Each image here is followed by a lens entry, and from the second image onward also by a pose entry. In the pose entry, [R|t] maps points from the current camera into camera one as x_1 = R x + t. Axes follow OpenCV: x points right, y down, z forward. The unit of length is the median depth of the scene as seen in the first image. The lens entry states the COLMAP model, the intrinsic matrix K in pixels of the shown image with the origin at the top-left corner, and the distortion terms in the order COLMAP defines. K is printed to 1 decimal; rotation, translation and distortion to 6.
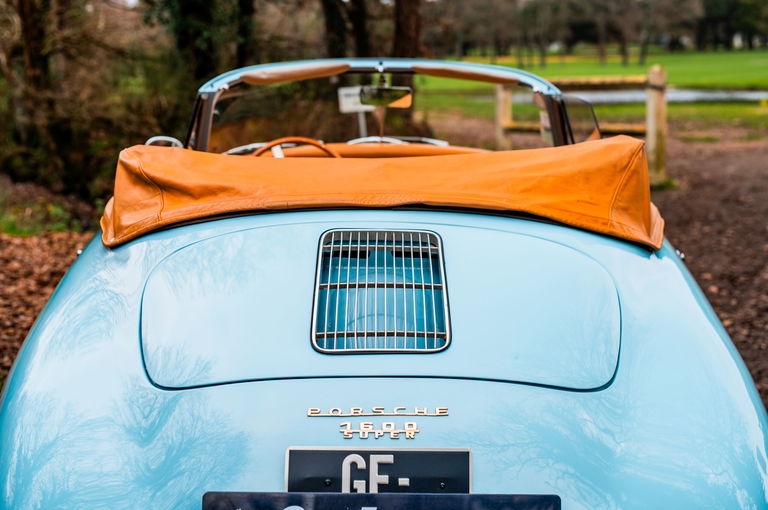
lens RADIAL K [[1063.0, 0, 389.9], [0, 1063.0, 295.7], [0, 0, 1]] dist [0.006389, 0.000000]
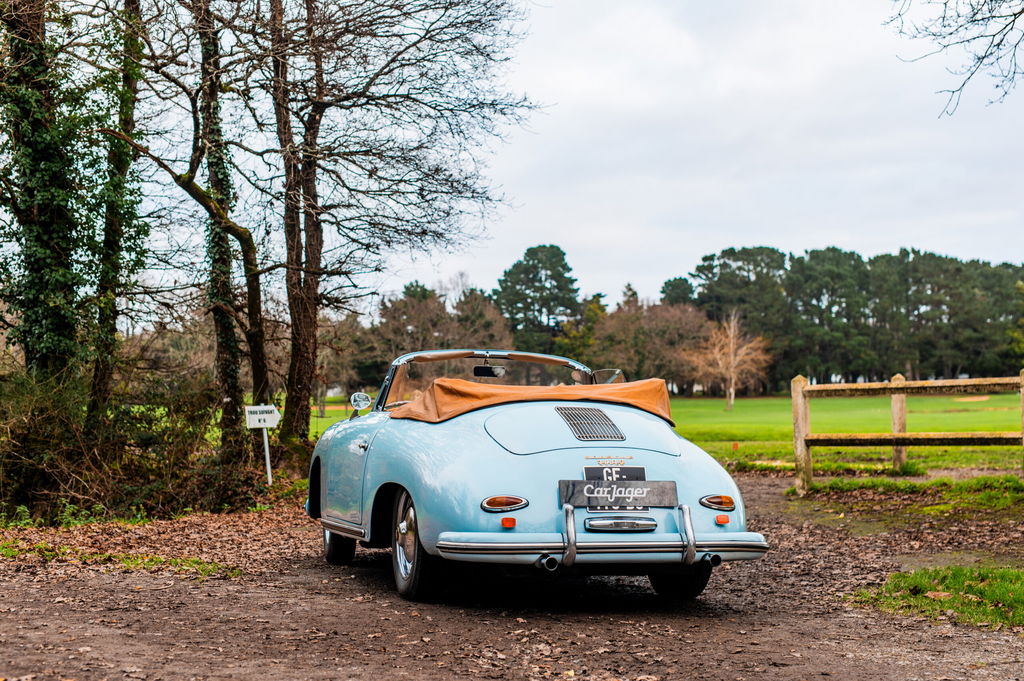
lens RADIAL K [[1417.3, 0, 513.3], [0, 1417.3, 326.5], [0, 0, 1]] dist [0.006389, 0.000000]
pose [[0.960507, 0.030519, 0.276576, -1.020928], [0.046297, 0.962584, -0.267000, 0.602015], [-0.274376, 0.269260, 0.923156, -1.934757]]
